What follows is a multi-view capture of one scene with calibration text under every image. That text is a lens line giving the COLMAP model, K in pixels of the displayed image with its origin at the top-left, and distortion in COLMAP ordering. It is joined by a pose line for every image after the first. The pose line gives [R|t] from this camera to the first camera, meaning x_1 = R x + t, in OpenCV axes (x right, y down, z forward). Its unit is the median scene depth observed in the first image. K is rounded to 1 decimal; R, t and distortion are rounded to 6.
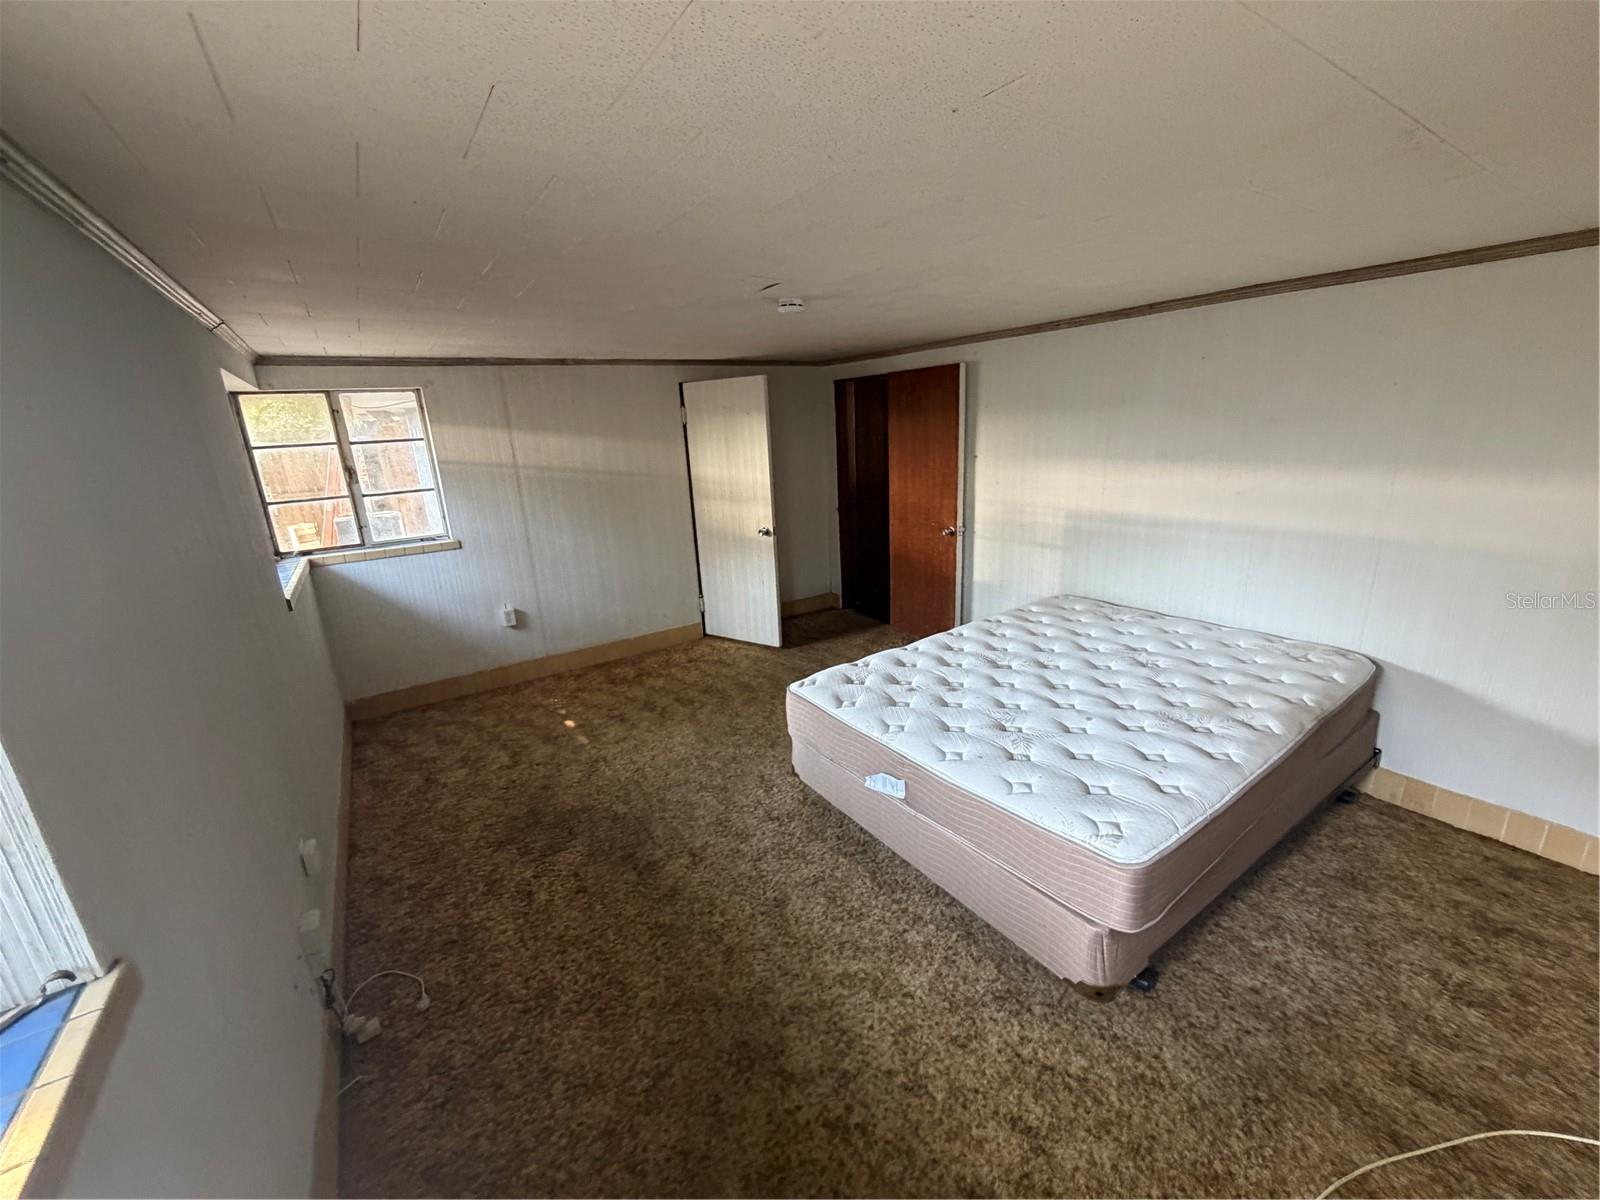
lens RADIAL K [[637.8, 0, 795.6], [0, 637.8, 589.9], [0, 0, 1]] dist [-0.001549, -0.000087]
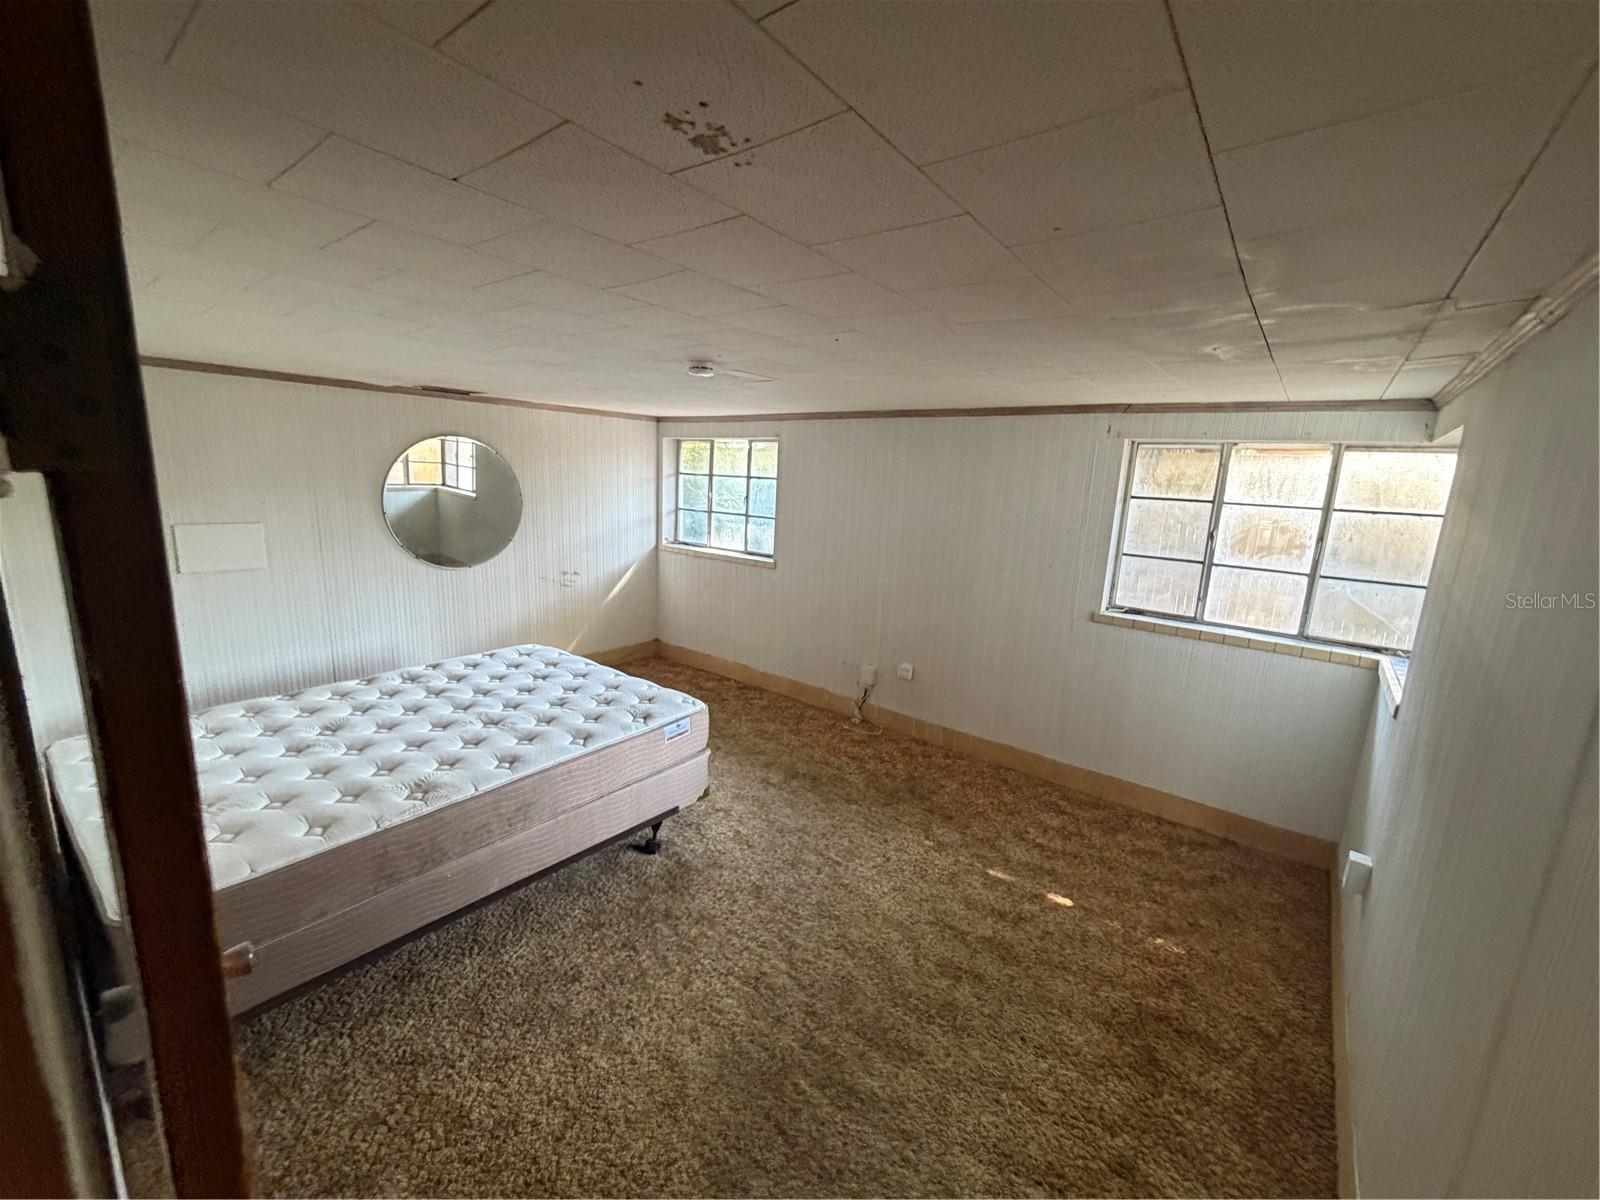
lens RADIAL K [[637.8, 0, 791.0], [0, 637.8, 605.5], [0, 0, 1]] dist [-0.001549, -0.000087]
pose [[-0.954213, 0.060902, -0.292864, 0.131763], [-0.082766, 0.887077, 0.454141, -0.418295], [0.287451, 0.457586, -0.841419, 1.510646]]
